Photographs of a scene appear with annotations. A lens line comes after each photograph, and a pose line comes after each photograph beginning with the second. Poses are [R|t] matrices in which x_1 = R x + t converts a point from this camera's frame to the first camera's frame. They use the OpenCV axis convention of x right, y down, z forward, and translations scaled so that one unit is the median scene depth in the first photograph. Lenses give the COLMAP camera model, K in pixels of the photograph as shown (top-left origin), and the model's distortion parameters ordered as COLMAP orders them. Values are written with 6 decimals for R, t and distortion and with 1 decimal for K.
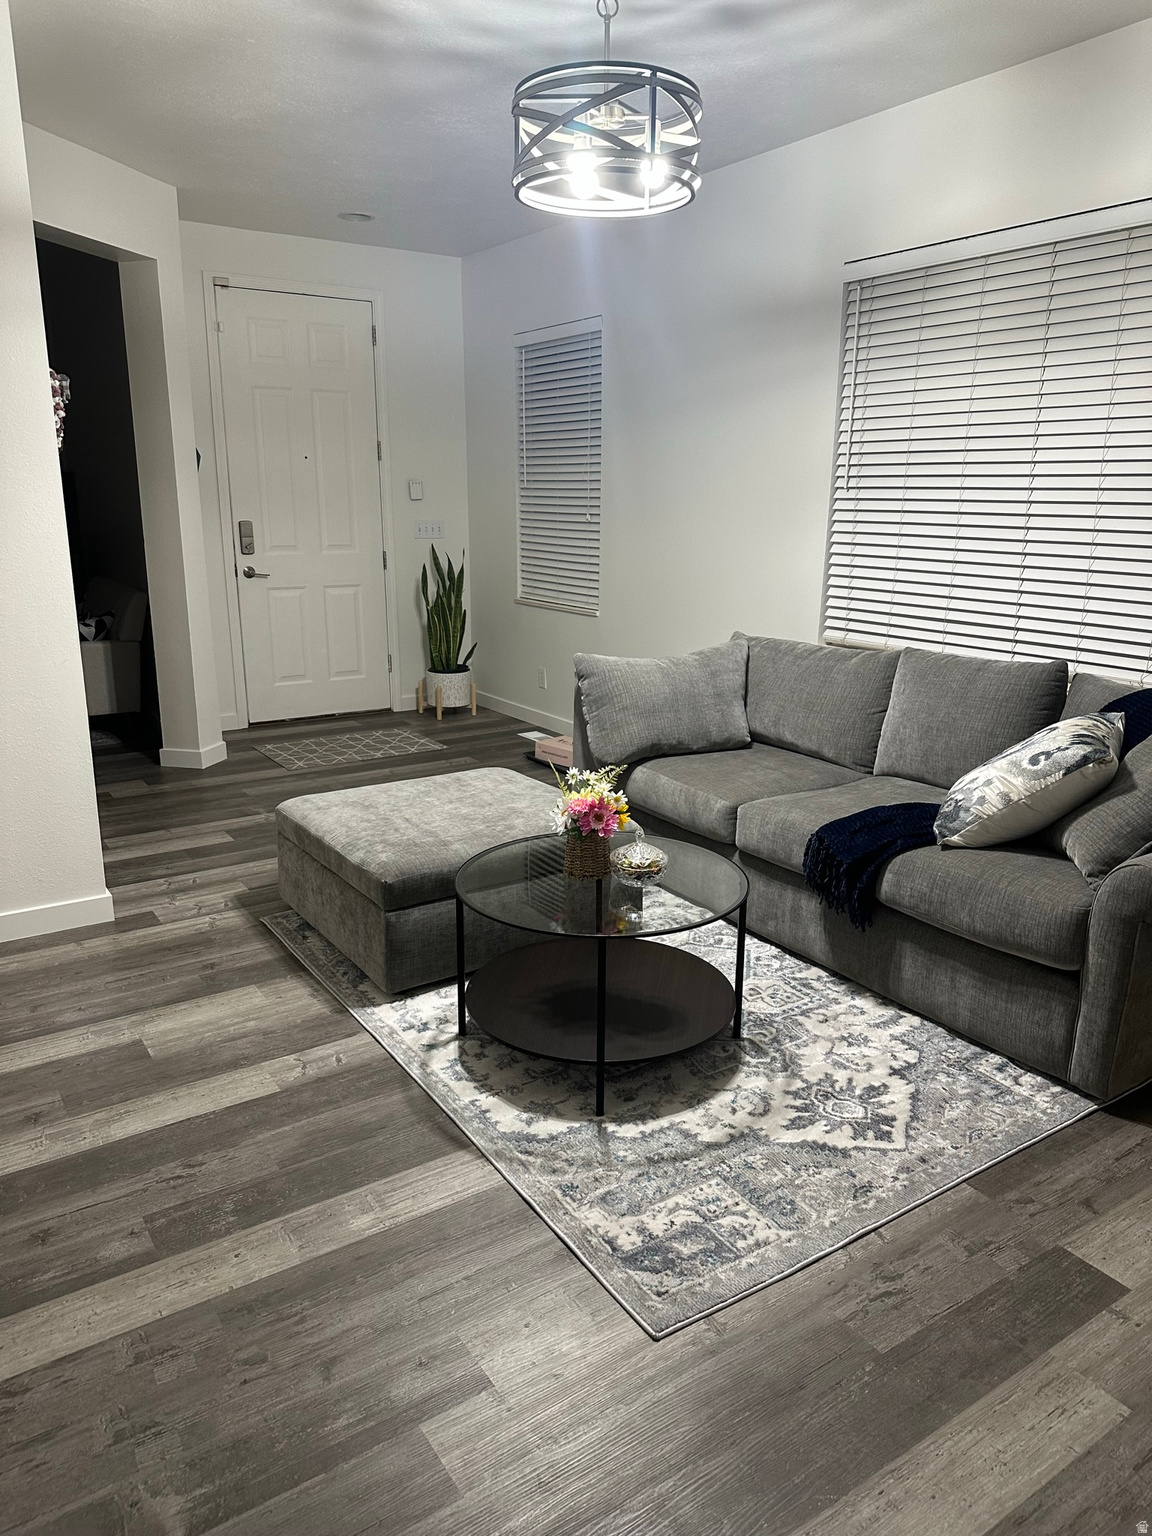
lens RADIAL K [[1091.3, 0, 576.0], [0, 1091.3, 768.0], [0, 0, 1]] dist [0.052829, -0.059146]
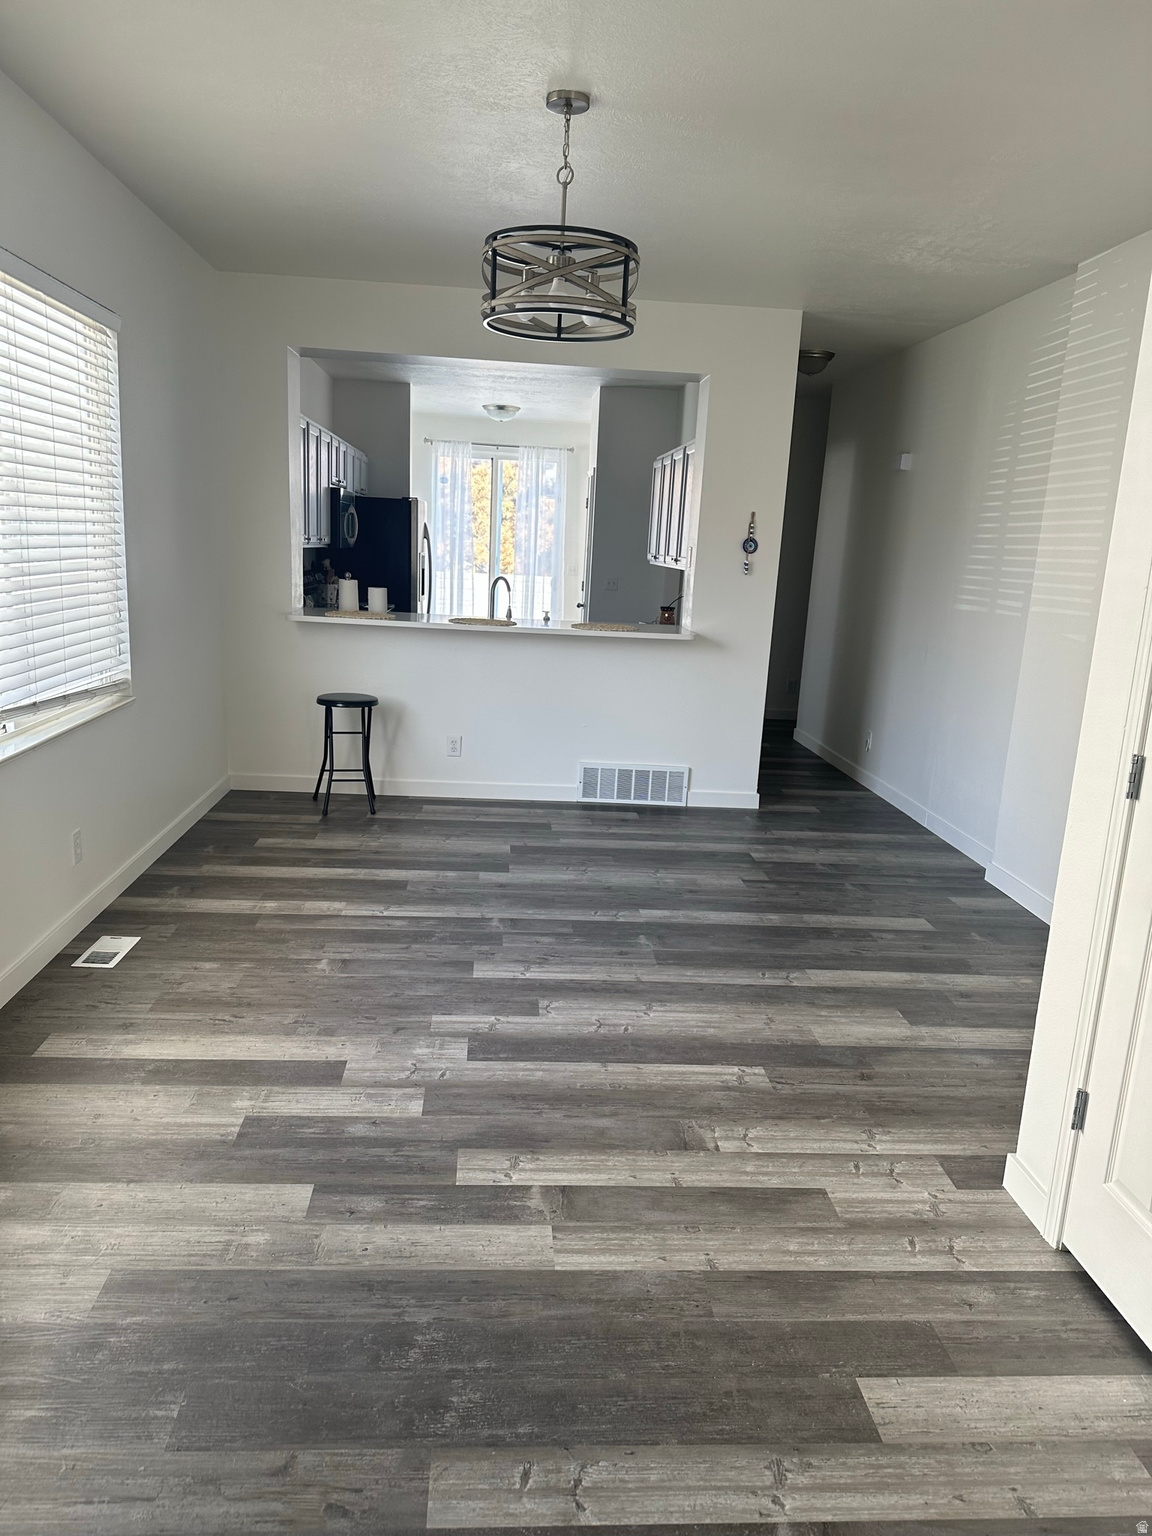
lens RADIAL K [[1070.2, 0, 576.0], [0, 1070.2, 768.0], [0, 0, 1]] dist [0.136277, -0.179944]
pose [[-0.871733, -0.152213, 0.465740, -0.642630], [0.066145, 0.905267, 0.419663, -0.606664], [-0.485497, 0.396641, -0.779082, 2.194290]]
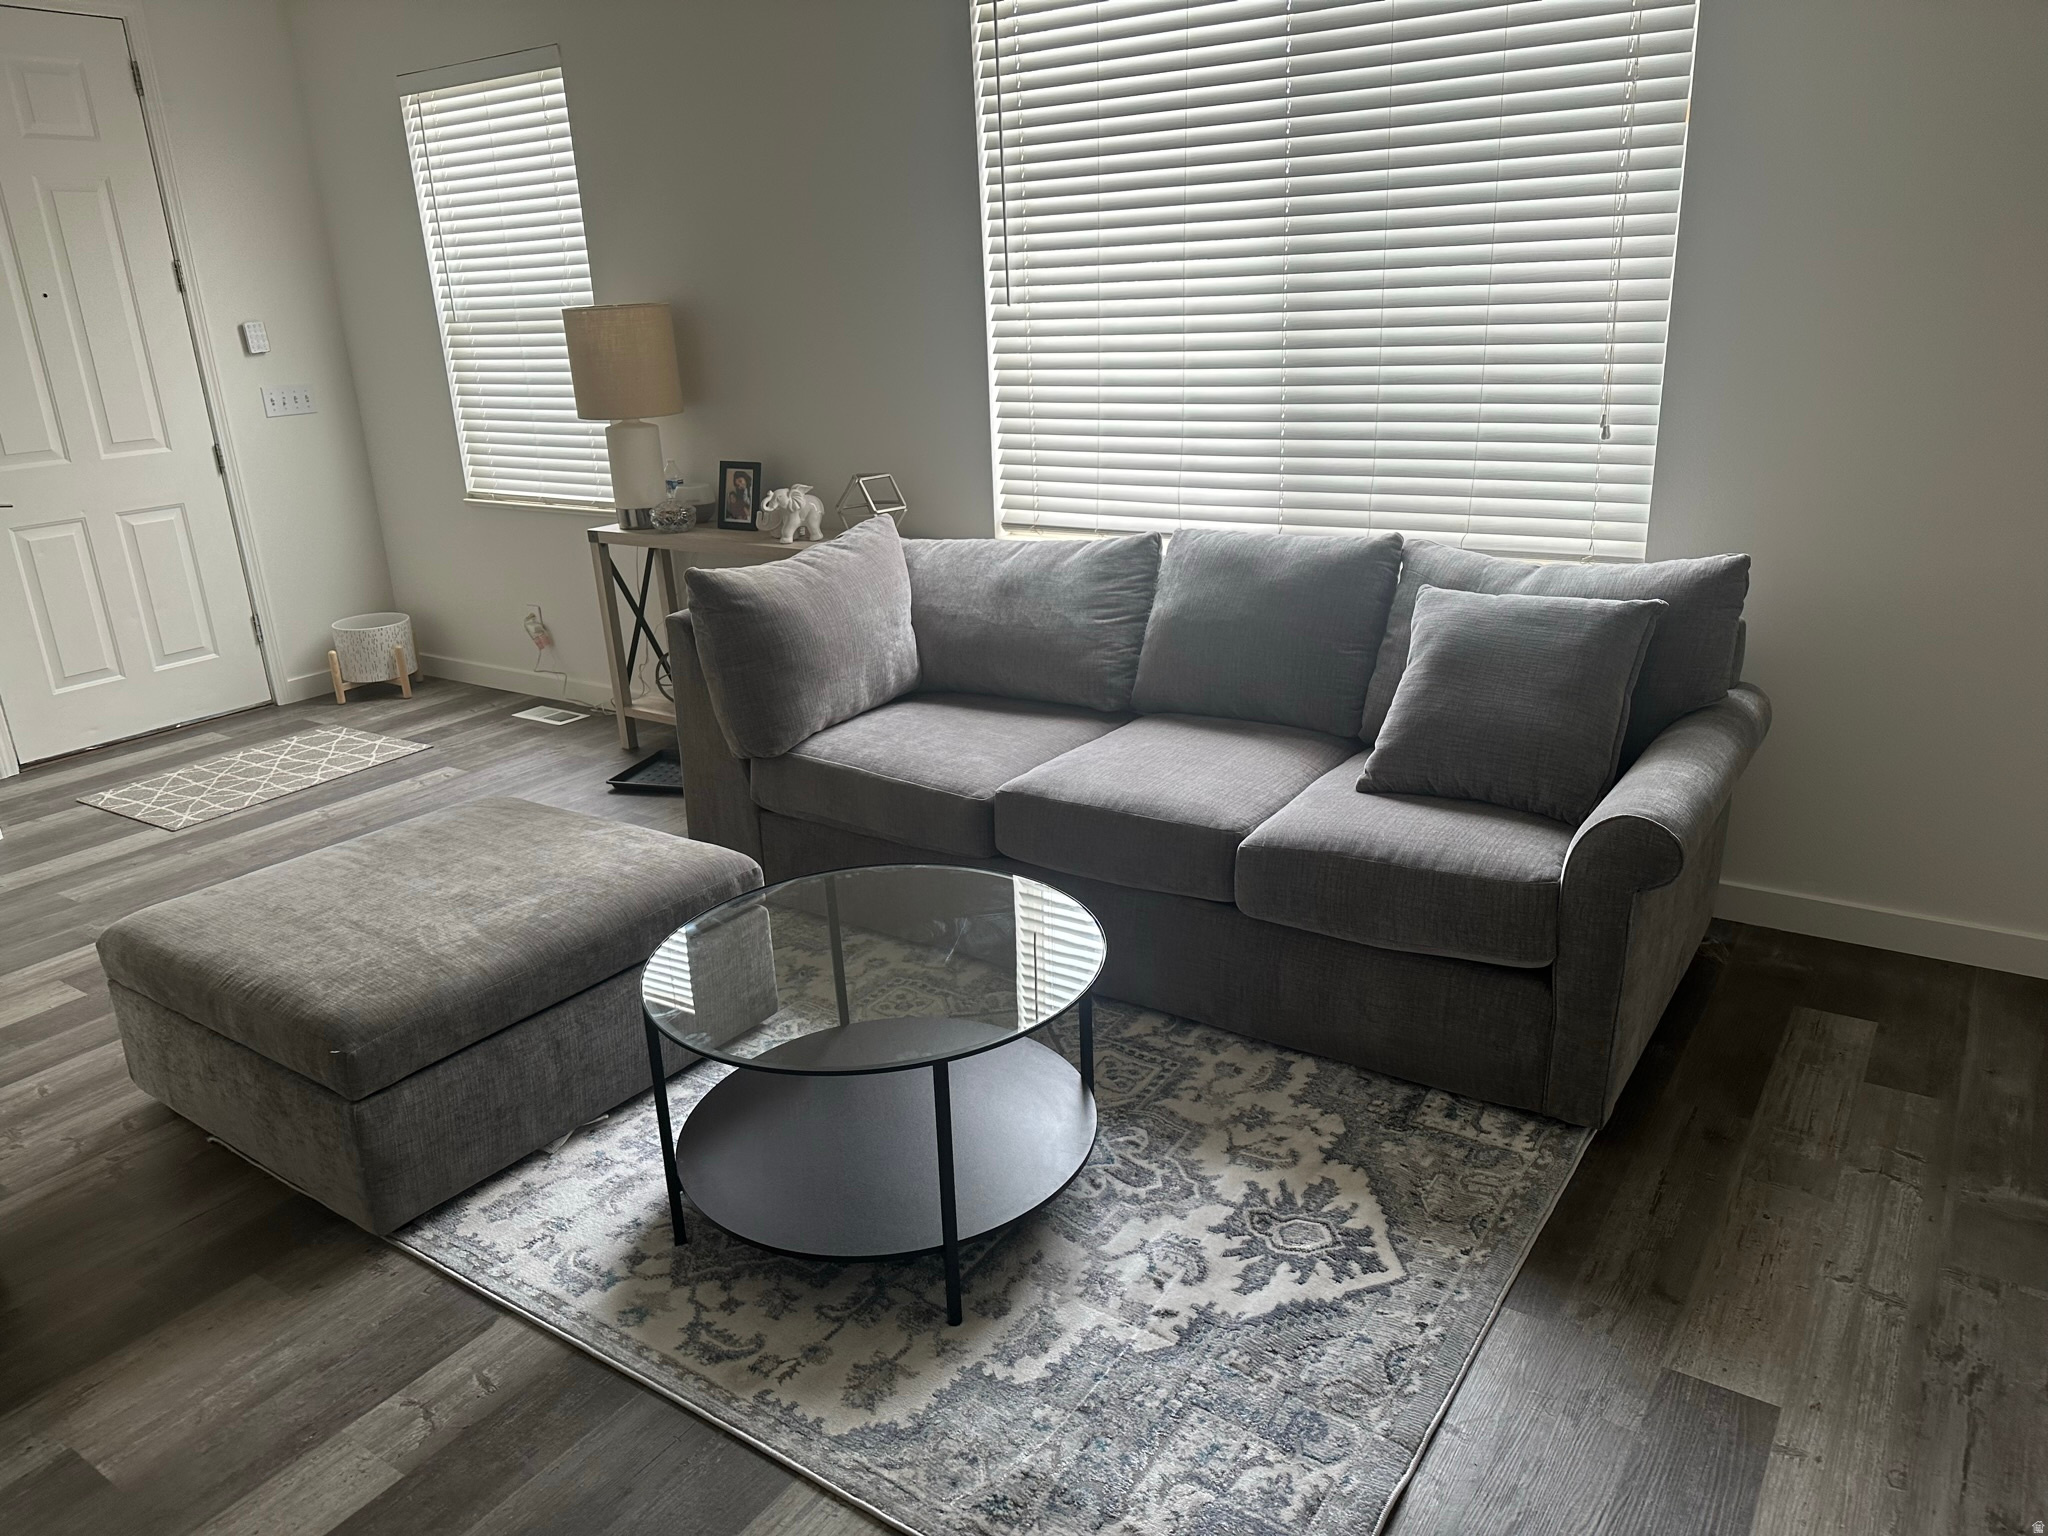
lens RADIAL K [[1455.1, 0, 1031.2], [0, 1455.1, 764.6], [0, 0, 1]] dist [0.052829, -0.059146]
pose [[0.925004, -0.164592, 0.342457, -0.169434], [0.142610, 0.985806, 0.088595, -0.082304], [-0.352178, -0.033113, 0.935347, 0.199934]]
